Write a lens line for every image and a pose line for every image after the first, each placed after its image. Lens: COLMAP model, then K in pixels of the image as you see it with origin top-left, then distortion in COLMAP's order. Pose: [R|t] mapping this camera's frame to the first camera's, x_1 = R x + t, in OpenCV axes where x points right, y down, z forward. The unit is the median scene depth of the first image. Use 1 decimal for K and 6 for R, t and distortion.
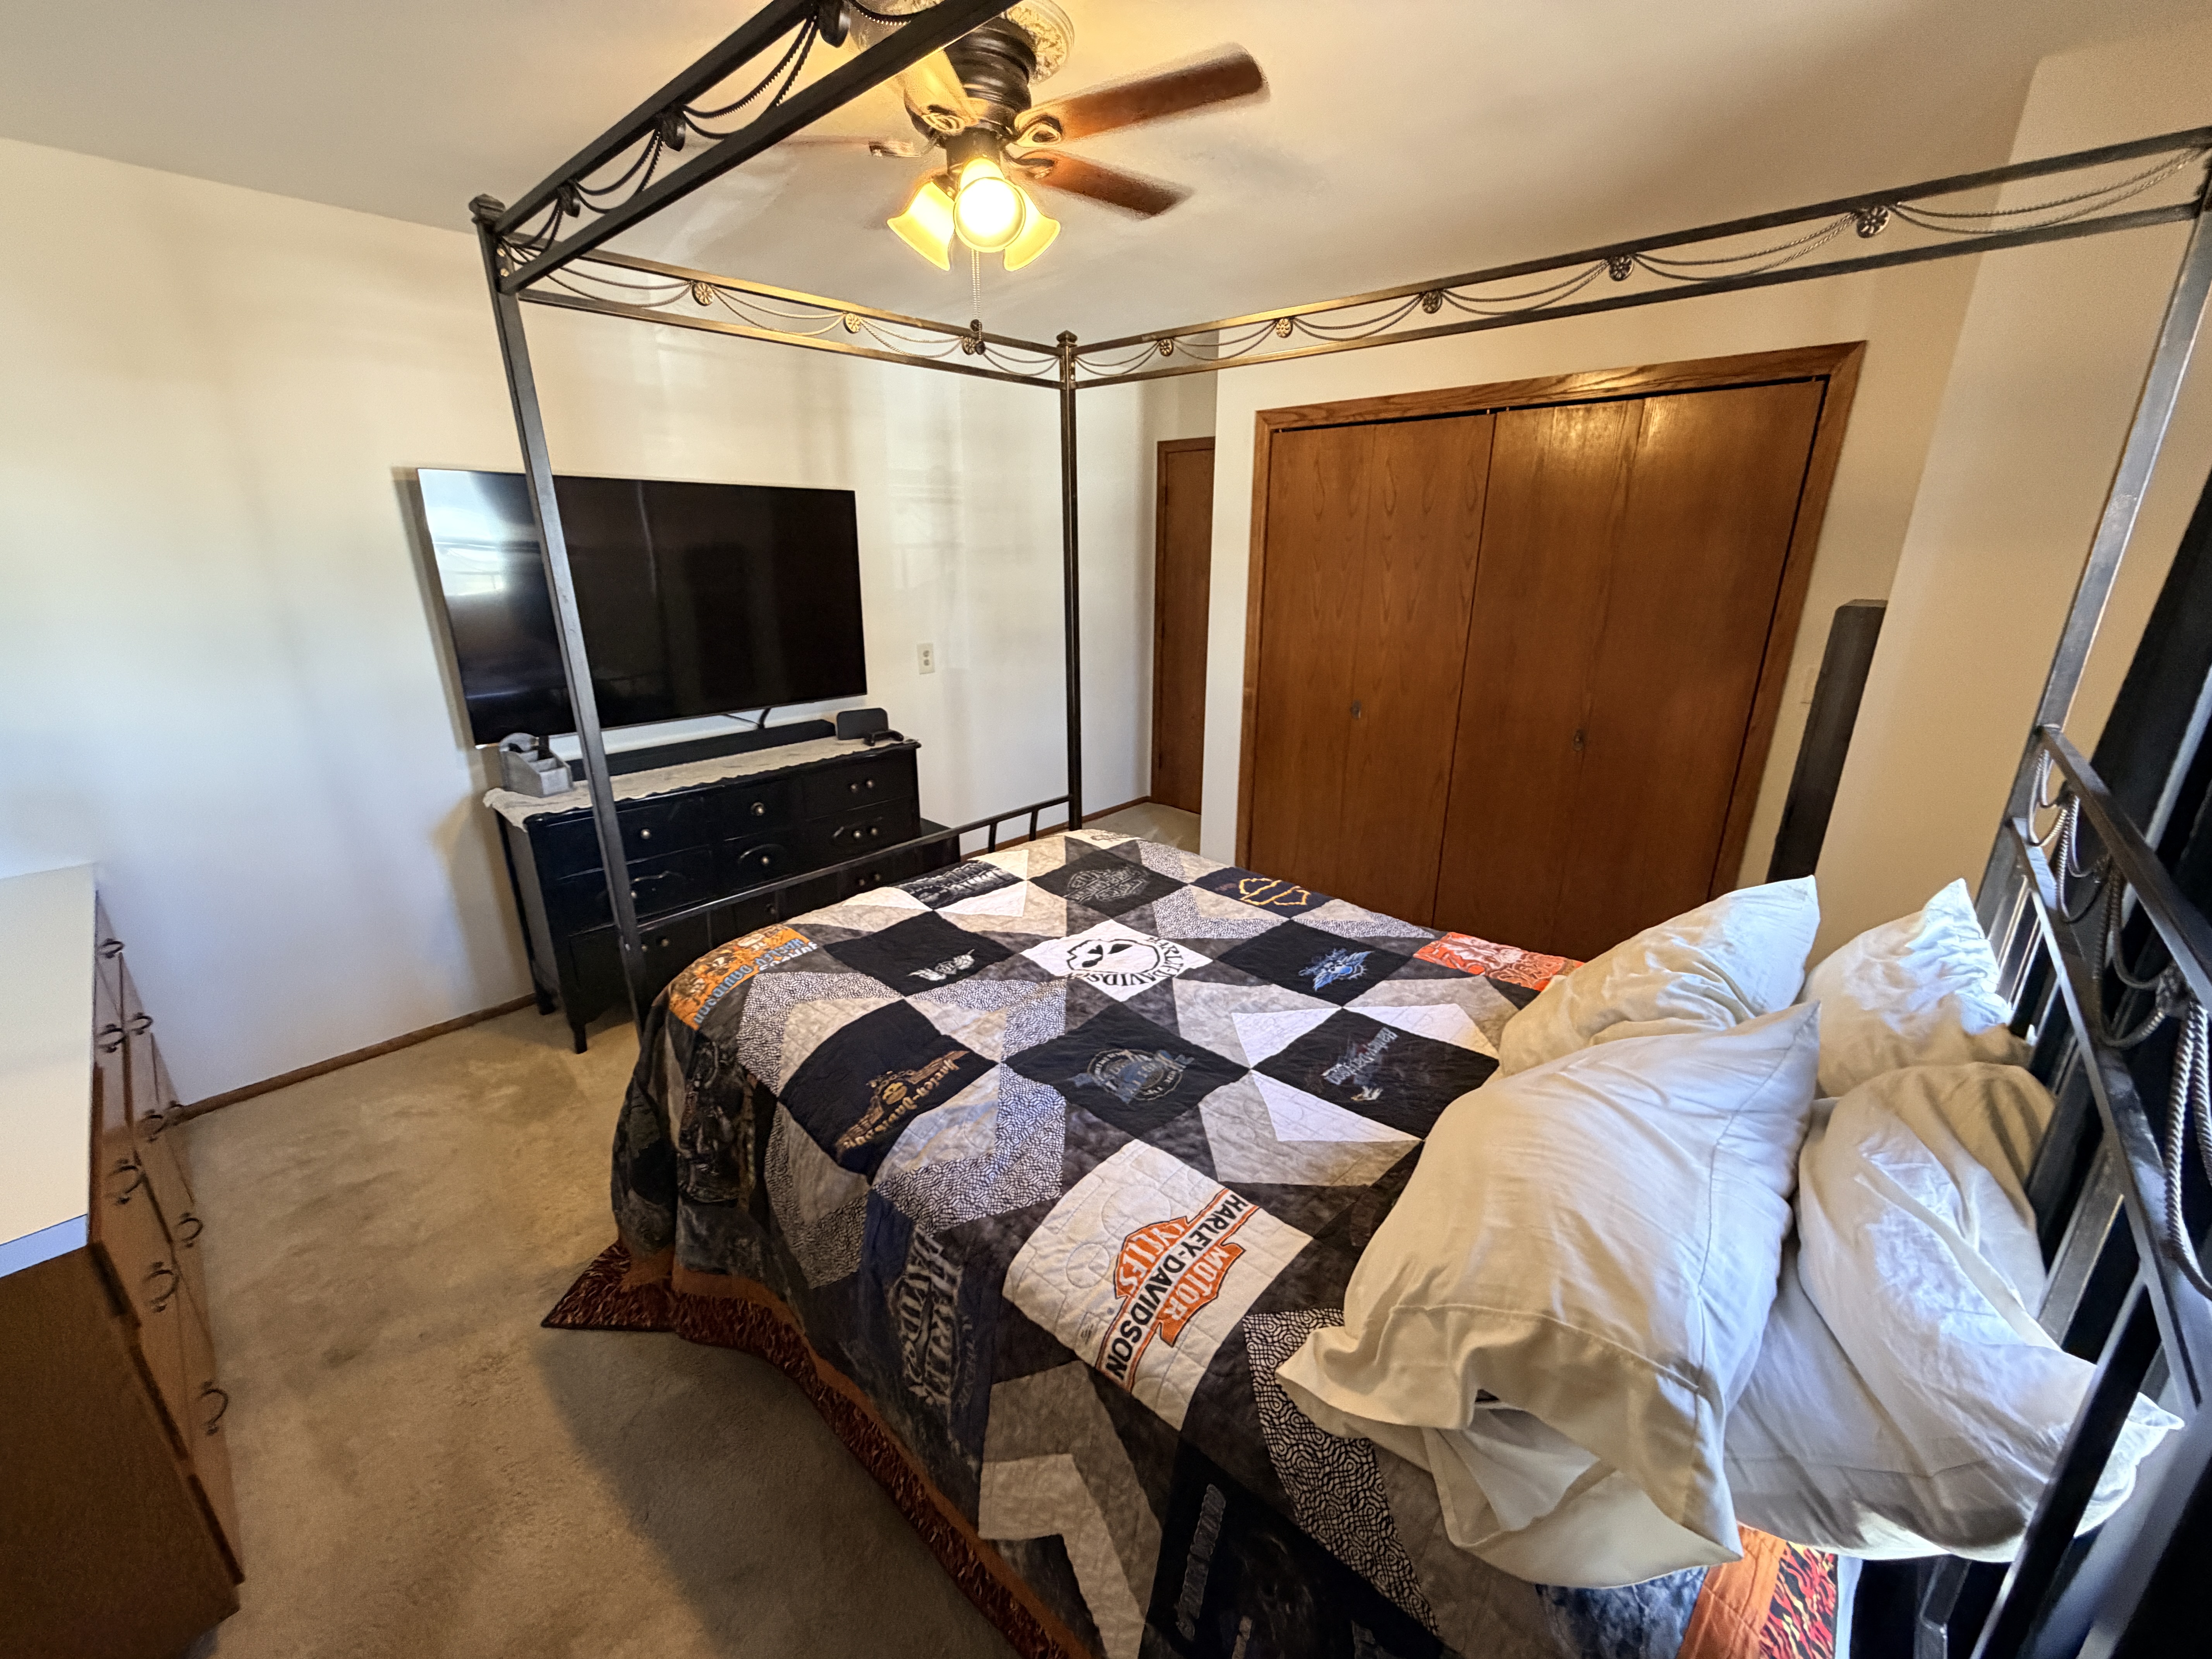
lens RADIAL K [[884.0, 0, 1105.6], [0, 884.0, 820.5], [0, 0, 1]] dist [0.002775, -0.000772]
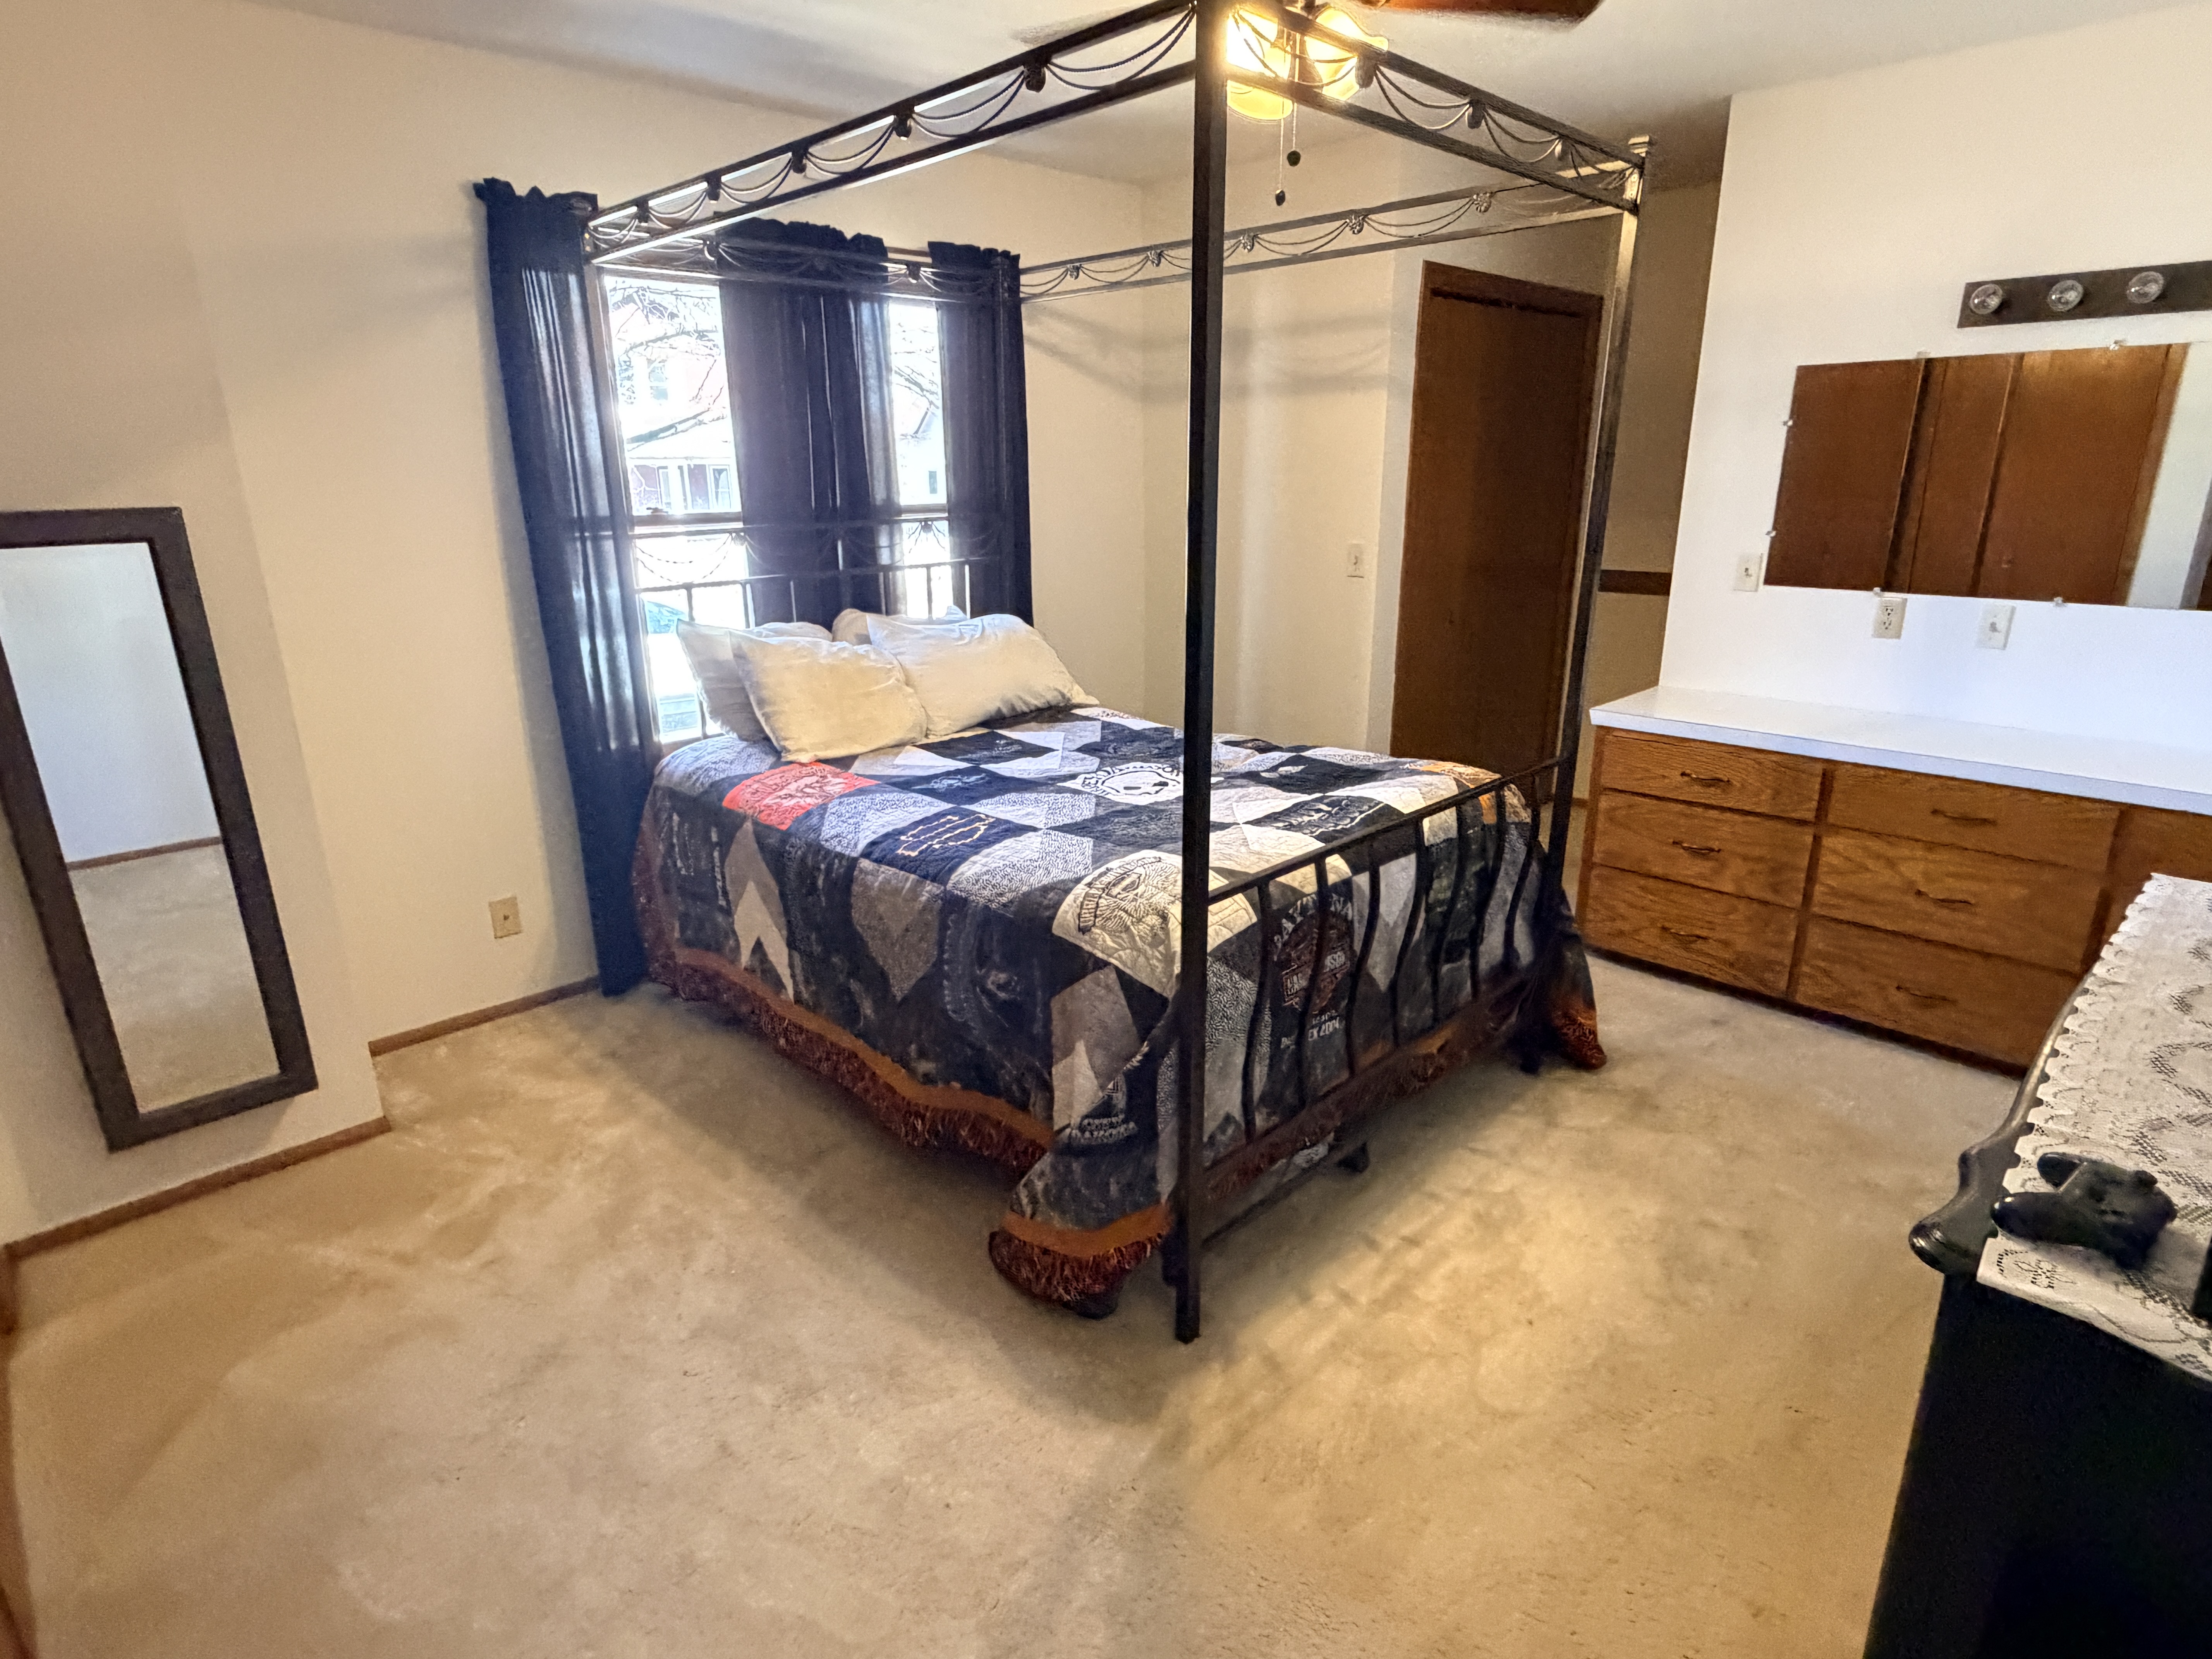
lens RADIAL K [[1185.6, 0, 1100.4], [0, 1185.6, 832.2], [0, 0, 1]] dist [0.008055, -0.001019]
pose [[-0.998267, -0.005200, 0.058616, -0.025387], [0.029426, 0.818505, 0.573746, -0.591382], [-0.050961, 0.574476, -0.816933, 1.995404]]
